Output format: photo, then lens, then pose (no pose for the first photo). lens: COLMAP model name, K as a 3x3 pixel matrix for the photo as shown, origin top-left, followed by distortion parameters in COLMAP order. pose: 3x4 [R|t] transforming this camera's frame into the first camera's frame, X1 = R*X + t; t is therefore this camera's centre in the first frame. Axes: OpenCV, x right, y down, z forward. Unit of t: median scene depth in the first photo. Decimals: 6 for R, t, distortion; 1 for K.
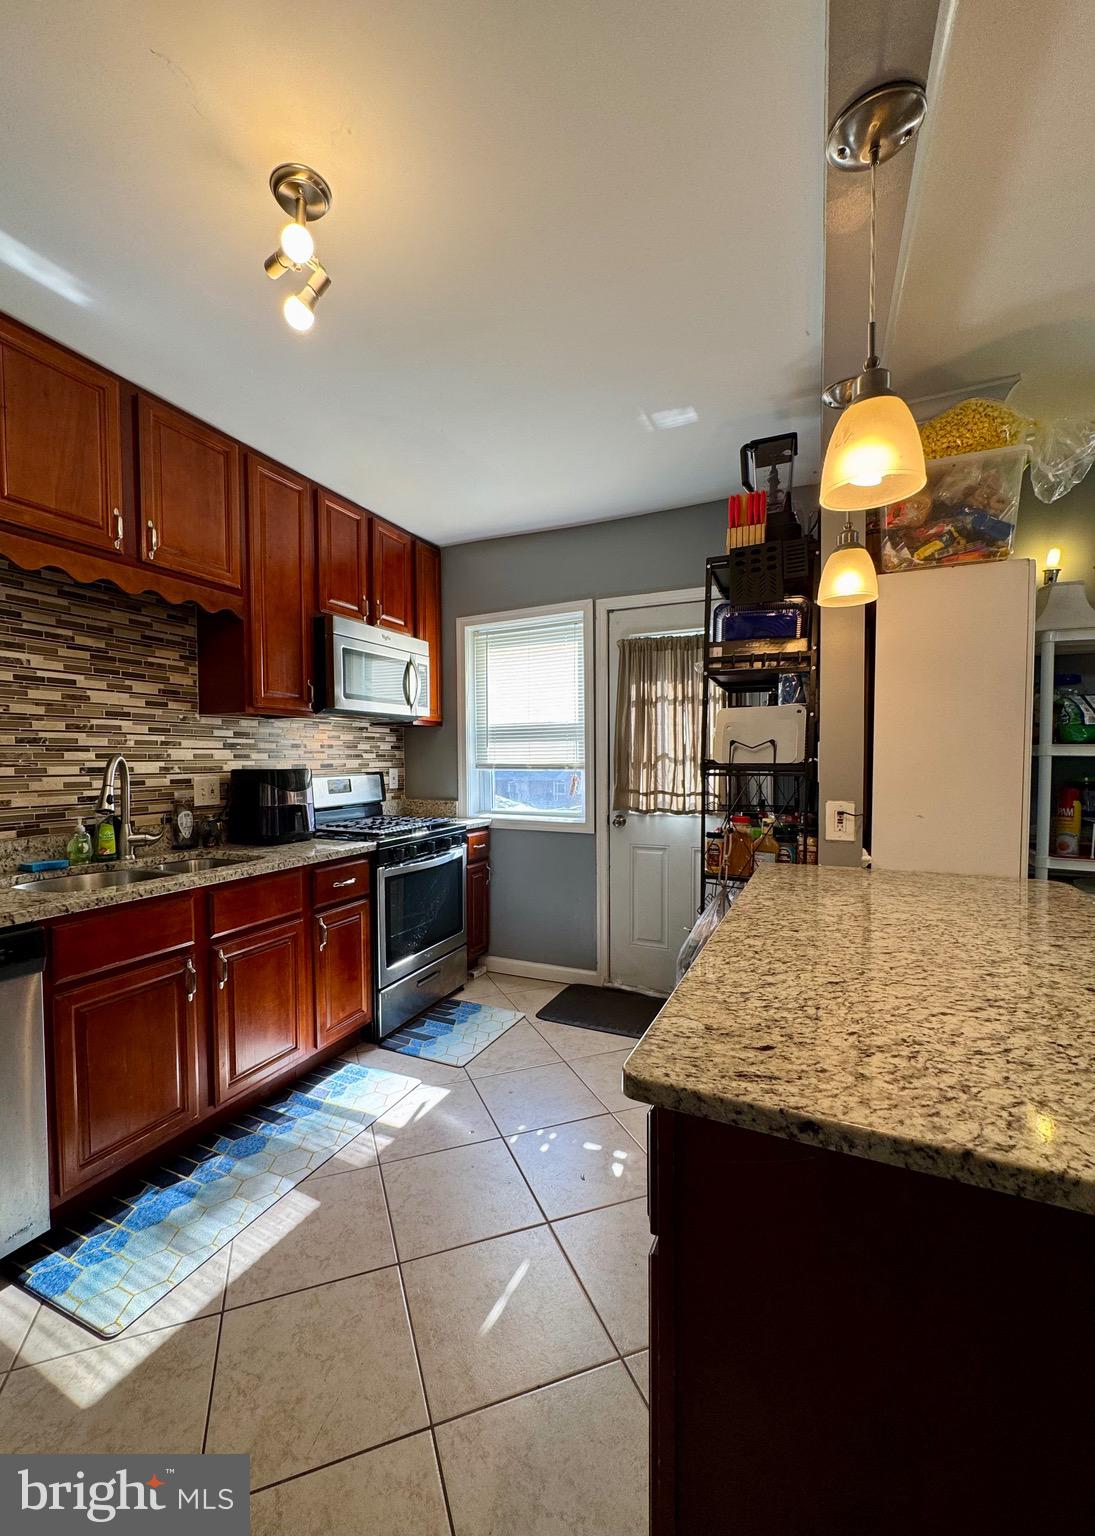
lens RADIAL K [[627.0, 0, 511.1], [0, 627.0, 779.2], [0, 0, 1]] dist [-0.000047, 0.001630]
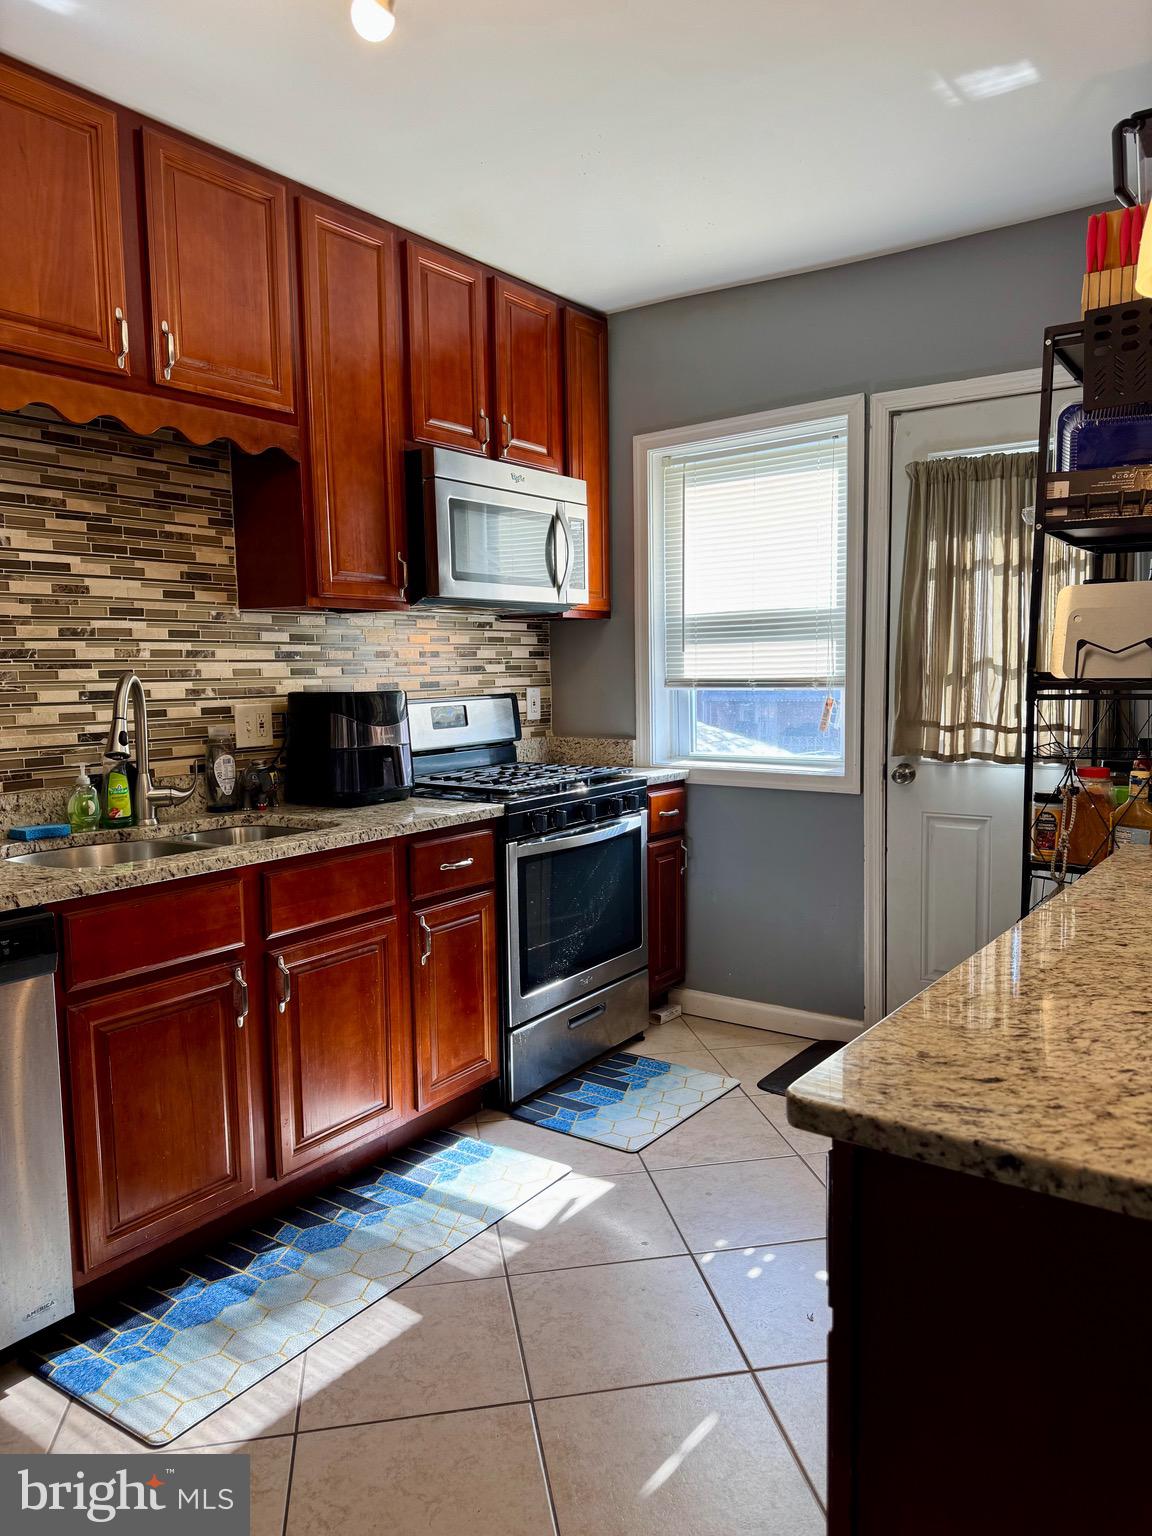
lens RADIAL K [[1088.0, 0, 573.1], [0, 1088.0, 770.4], [0, 0, 1]] dist [0.049801, -0.052361]
pose [[0.987384, 0.005382, -0.158255, 0.041124], [0.004889, 0.997909, 0.064442, -0.007584], [0.158271, -0.064403, 0.985293, -0.112794]]
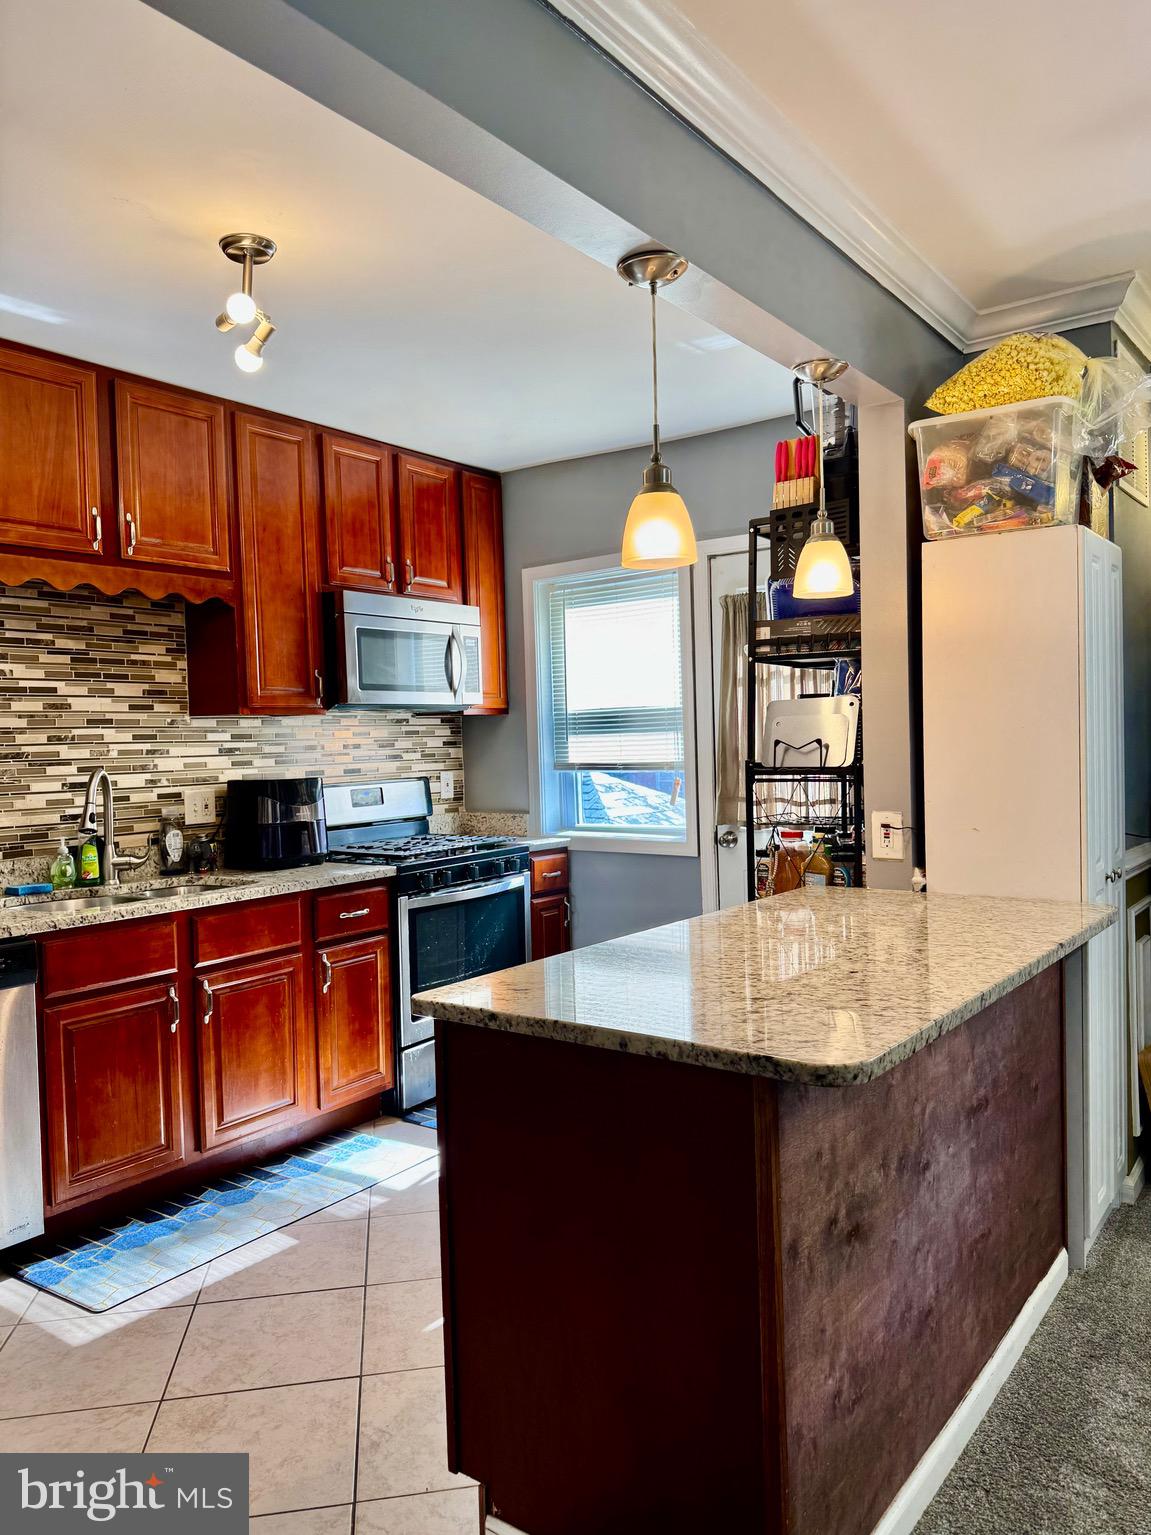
lens RADIAL K [[1087.3, 0, 558.9], [0, 1087.3, 769.1], [0, 0, 1]] dist [0.049801, -0.052361]
pose [[0.985795, -0.016986, -0.167094, 0.300920], [0.016002, 0.999846, -0.007230, -0.016578], [0.167191, 0.004453, 0.985914, -0.465580]]
